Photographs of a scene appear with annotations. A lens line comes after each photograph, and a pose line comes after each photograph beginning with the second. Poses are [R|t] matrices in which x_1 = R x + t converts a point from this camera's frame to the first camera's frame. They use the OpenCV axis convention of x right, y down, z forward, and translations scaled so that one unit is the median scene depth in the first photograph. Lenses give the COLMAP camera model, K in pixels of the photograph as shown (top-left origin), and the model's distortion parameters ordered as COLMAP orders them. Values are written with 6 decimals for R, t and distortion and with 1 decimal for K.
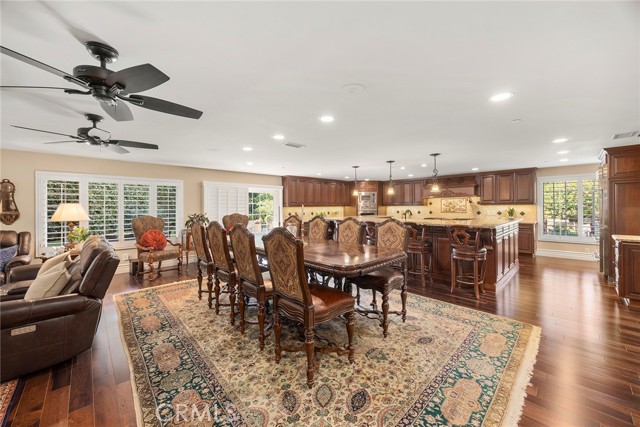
lens RADIAL K [[244.6, 0, 317.0], [0, 244.6, 207.5], [0, 0, 1]] dist [-0.001619, -0.000252]
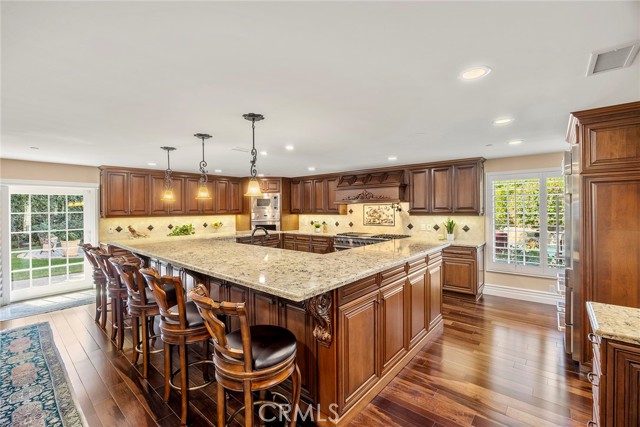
lens RADIAL K [[276.8, 0, 319.8], [0, 276.8, 207.7], [0, 0, 1]] dist [-0.005773, 0.000373]
pose [[0.995058, 0.000449, 0.099292, 0.361718], [0.000443, 0.999960, -0.008963, -0.023459], [-0.099292, 0.008963, 0.995018, 0.293585]]
